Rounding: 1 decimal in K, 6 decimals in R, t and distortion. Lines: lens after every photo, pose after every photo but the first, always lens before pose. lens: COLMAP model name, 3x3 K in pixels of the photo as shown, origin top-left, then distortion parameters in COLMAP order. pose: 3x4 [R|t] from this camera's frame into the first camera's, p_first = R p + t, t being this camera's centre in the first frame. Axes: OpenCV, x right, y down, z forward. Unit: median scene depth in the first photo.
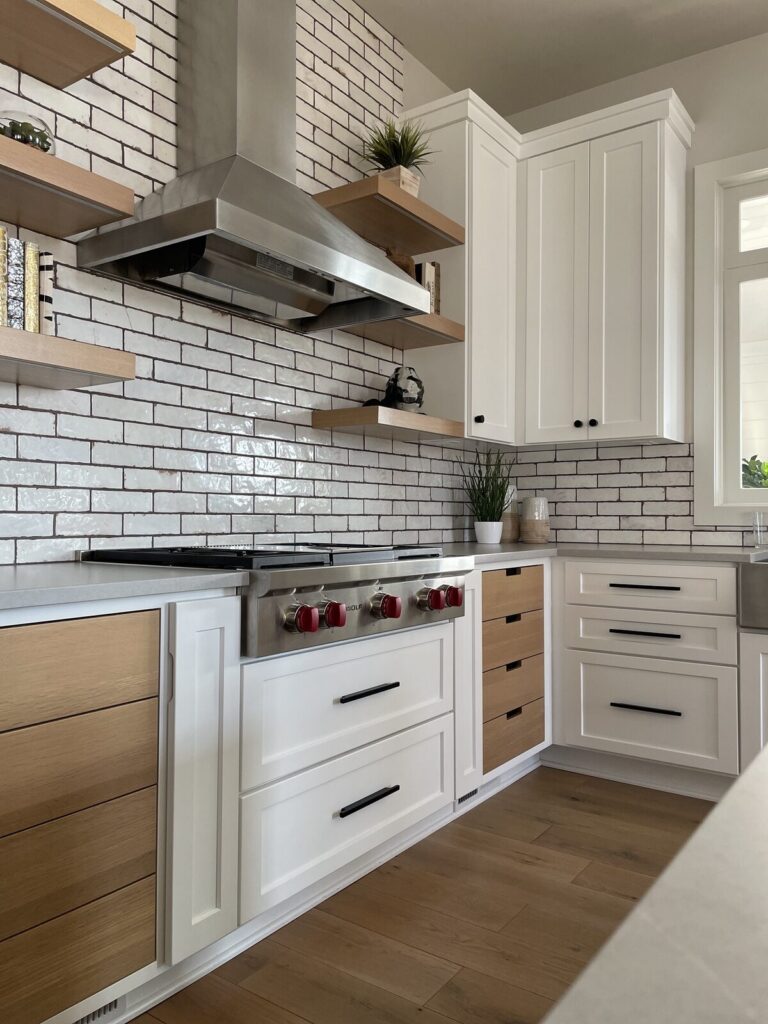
lens RADIAL K [[774.6, 0, 383.6], [0, 774.6, 508.1], [0, 0, 1]] dist [0.108538, -0.143200]
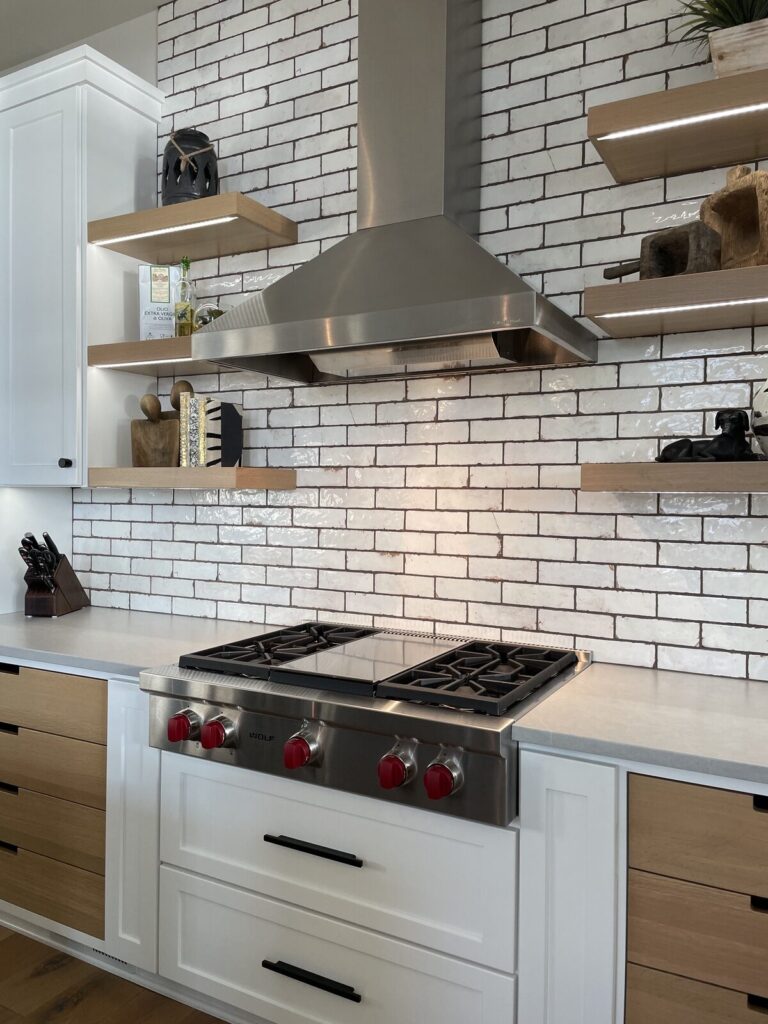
lens RADIAL K [[774.6, 0, 383.6], [0, 774.6, 508.1], [0, 0, 1]] dist [0.108538, -0.143200]
pose [[0.114238, 0.015851, -0.993327, 0.745301], [0.001371, 0.999869, 0.016113, -0.126062], [0.993452, -0.003203, 0.114202, 0.903358]]
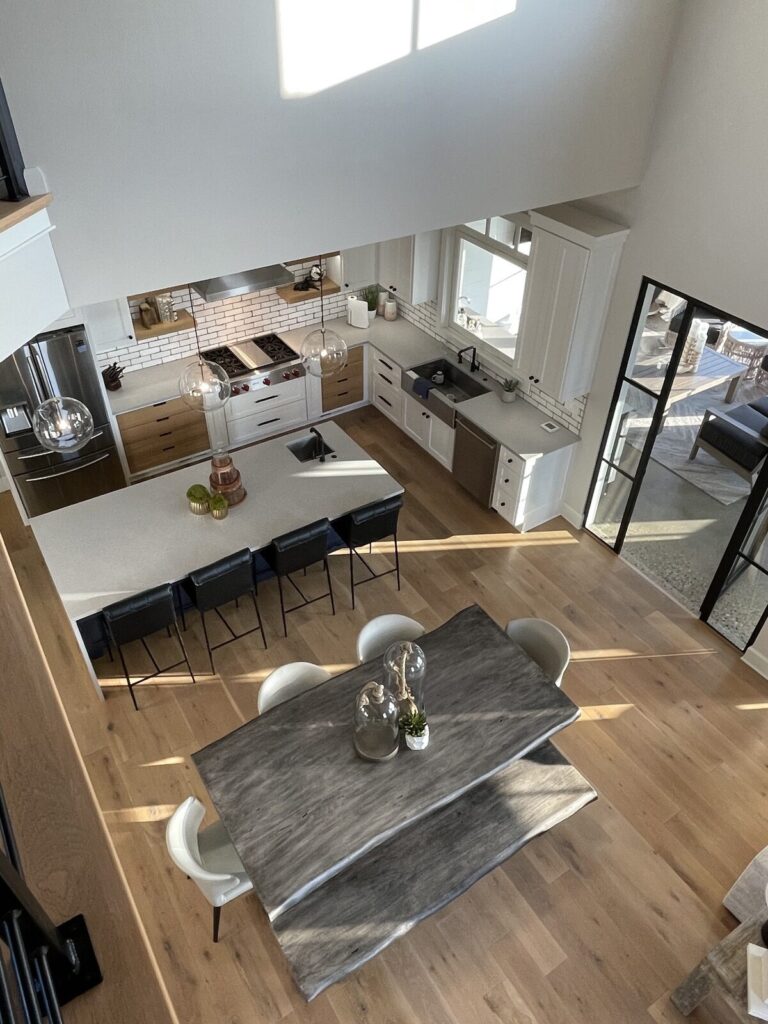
lens RADIAL K [[726.2, 0, 380.3], [0, 726.2, 511.6], [0, 0, 1]] dist [-0.012971, -0.002310]
pose [[0.926356, 0.251788, -0.280120, 1.533432], [-0.008793, 0.757972, 0.652228, -1.570203], [0.376546, -0.601732, 0.704366, -1.544792]]
